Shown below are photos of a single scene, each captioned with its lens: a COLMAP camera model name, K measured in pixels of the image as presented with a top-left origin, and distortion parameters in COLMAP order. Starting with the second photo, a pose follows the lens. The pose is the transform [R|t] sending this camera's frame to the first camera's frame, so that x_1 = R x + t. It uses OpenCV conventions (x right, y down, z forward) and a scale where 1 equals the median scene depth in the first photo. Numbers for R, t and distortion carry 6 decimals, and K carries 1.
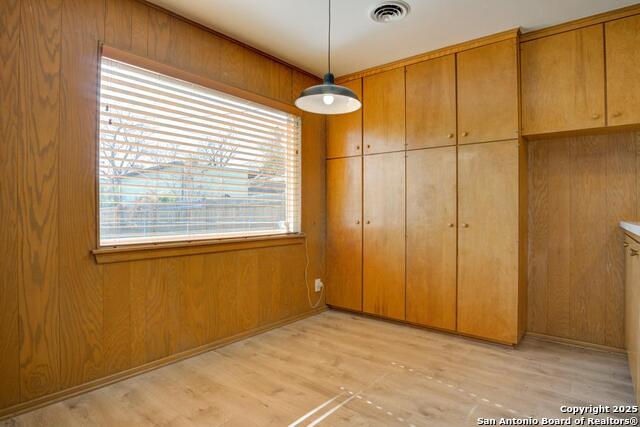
lens RADIAL K [[343.6, 0, 323.6], [0, 343.6, 209.4], [0, 0, 1]] dist [-0.042282, 0.000295]
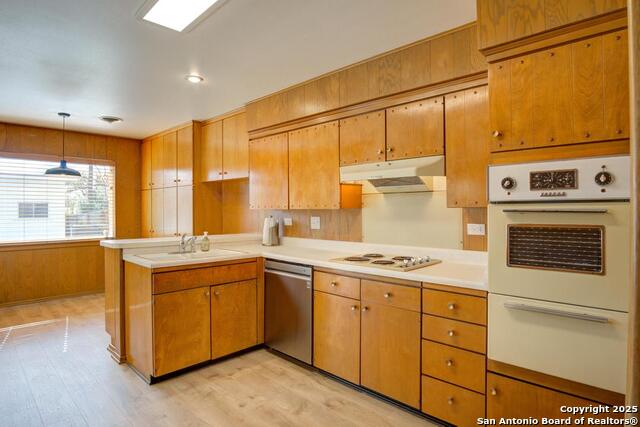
lens RADIAL K [[343.6, 0, 323.6], [0, 343.6, 209.4], [0, 0, 1]] dist [-0.042282, 0.000295]
pose [[0.998891, -0.001042, -0.047070, 1.382271], [0.000373, 0.999899, -0.014222, -0.059412], [0.047080, 0.014189, 0.998790, -0.744593]]
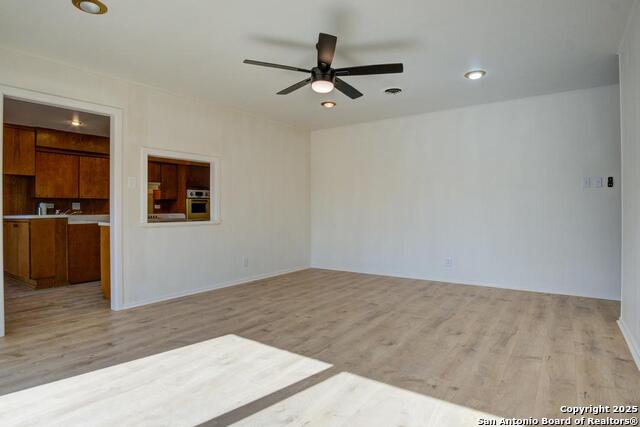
lens RADIAL K [[343.6, 0, 323.6], [0, 343.6, 209.4], [0, 0, 1]] dist [-0.042282, 0.000295]
pose [[-0.076478, -0.004411, 0.997061, -1.433581], [0.016165, 0.999853, 0.005663, 0.017980], [-0.996940, 0.016550, -0.076396, -0.982789]]
